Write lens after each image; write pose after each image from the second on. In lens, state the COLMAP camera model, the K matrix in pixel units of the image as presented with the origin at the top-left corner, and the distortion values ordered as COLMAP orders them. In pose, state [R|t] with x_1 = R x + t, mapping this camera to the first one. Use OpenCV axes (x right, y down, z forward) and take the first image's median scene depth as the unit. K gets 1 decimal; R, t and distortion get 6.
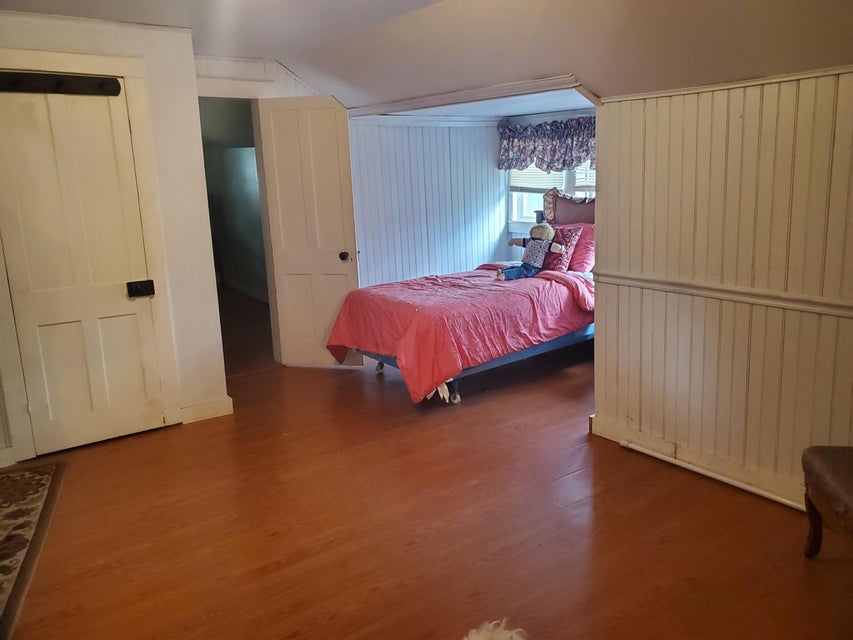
lens RADIAL K [[665.6, 0, 426.5], [0, 665.6, 320.0], [0, 0, 1]] dist [0.039633, -0.003545]
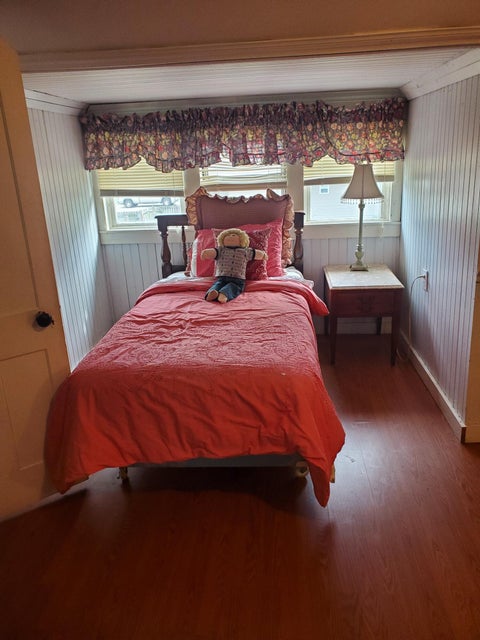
lens RADIAL K [[499.4, 0, 240.0], [0, 499.4, 320.0], [0, 0, 1]] dist [0.039633, -0.003545]
pose [[0.664382, -0.233323, 0.710040, -0.305376], [0.193619, 0.971321, 0.138013, -0.116026], [-0.721879, 0.045783, 0.690503, 0.542161]]
